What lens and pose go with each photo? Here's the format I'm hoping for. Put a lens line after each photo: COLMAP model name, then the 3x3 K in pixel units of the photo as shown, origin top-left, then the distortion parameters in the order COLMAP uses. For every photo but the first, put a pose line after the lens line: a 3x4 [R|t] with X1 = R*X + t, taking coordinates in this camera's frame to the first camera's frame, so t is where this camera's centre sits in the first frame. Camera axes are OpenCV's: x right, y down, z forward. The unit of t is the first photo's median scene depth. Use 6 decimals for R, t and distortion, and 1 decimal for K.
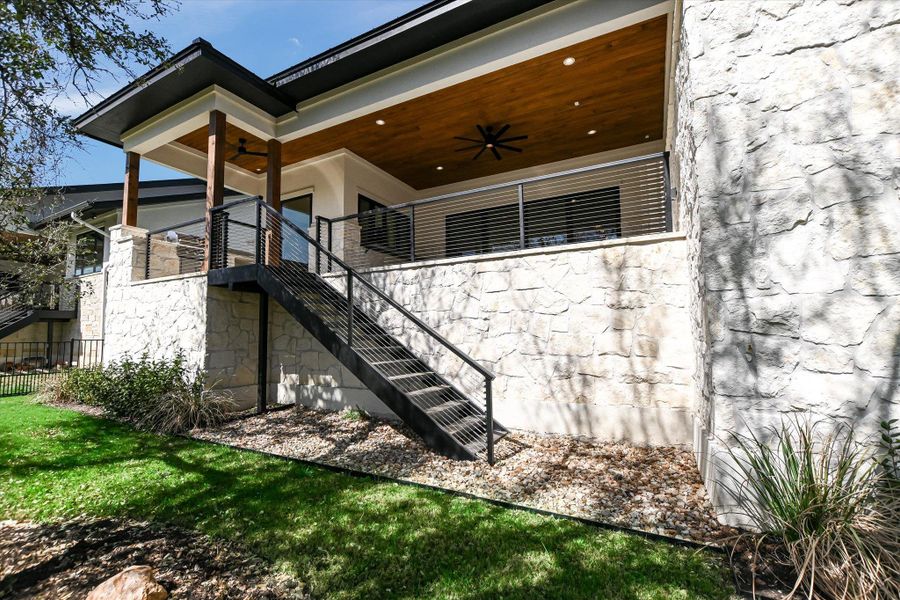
lens RADIAL K [[388.2, 0, 450.5], [0, 388.2, 306.8], [0, 0, 1]] dist [0.000398, 0.000050]
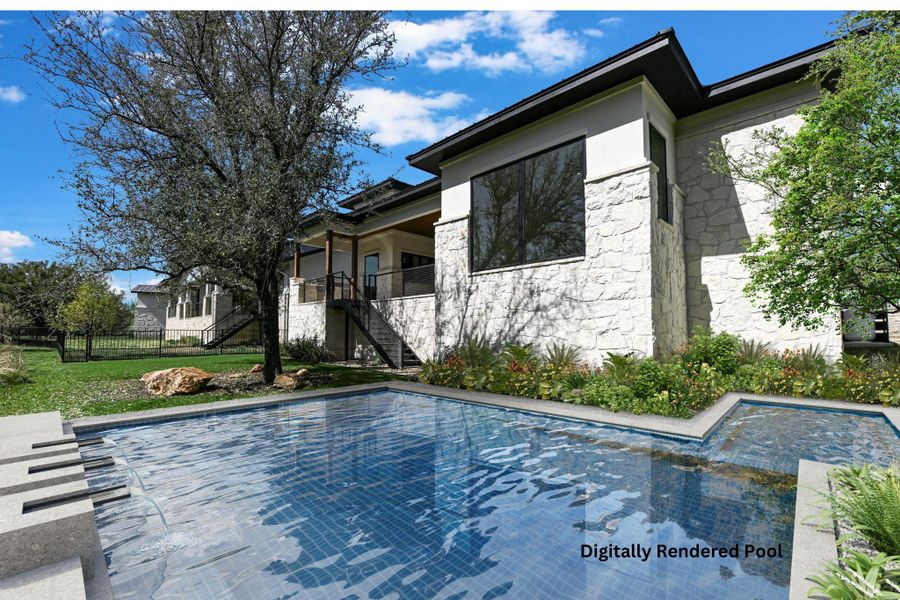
lens RADIAL K [[388.2, 0, 450.7], [0, 388.2, 299.1], [0, 0, 1]] dist [0.000398, 0.000050]
pose [[0.956223, -0.014677, -0.292270, 0.816483], [0.011257, 0.999847, -0.013380, -0.061568], [0.292422, 0.009504, 0.956242, -1.073599]]
